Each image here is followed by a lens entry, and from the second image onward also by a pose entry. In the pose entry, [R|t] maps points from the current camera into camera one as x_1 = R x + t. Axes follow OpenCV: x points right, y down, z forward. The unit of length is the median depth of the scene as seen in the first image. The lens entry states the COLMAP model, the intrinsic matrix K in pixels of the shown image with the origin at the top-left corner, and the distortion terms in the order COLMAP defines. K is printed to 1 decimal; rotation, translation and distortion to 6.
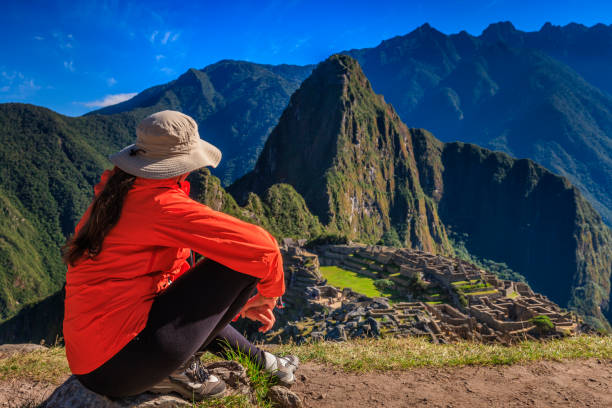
lens RADIAL K [[590.3, 0, 305.4], [0, 590.3, 204.3], [0, 0, 1]] dist [0.017228, 0.003089]
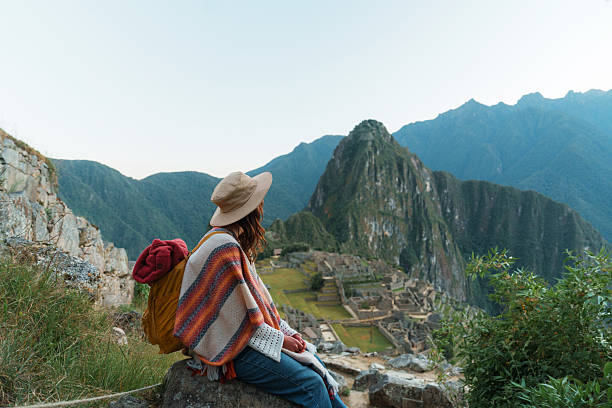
lens RADIAL K [[408.3, 0, 305.0], [0, 408.3, 205.5], [0, 0, 1]] dist [0.010200, 0.000400]
pose [[0.976475, -0.034025, -0.212929, 0.162584], [0.018663, 0.997103, -0.073744, 0.021069], [0.214821, 0.068035, 0.974281, 0.082667]]
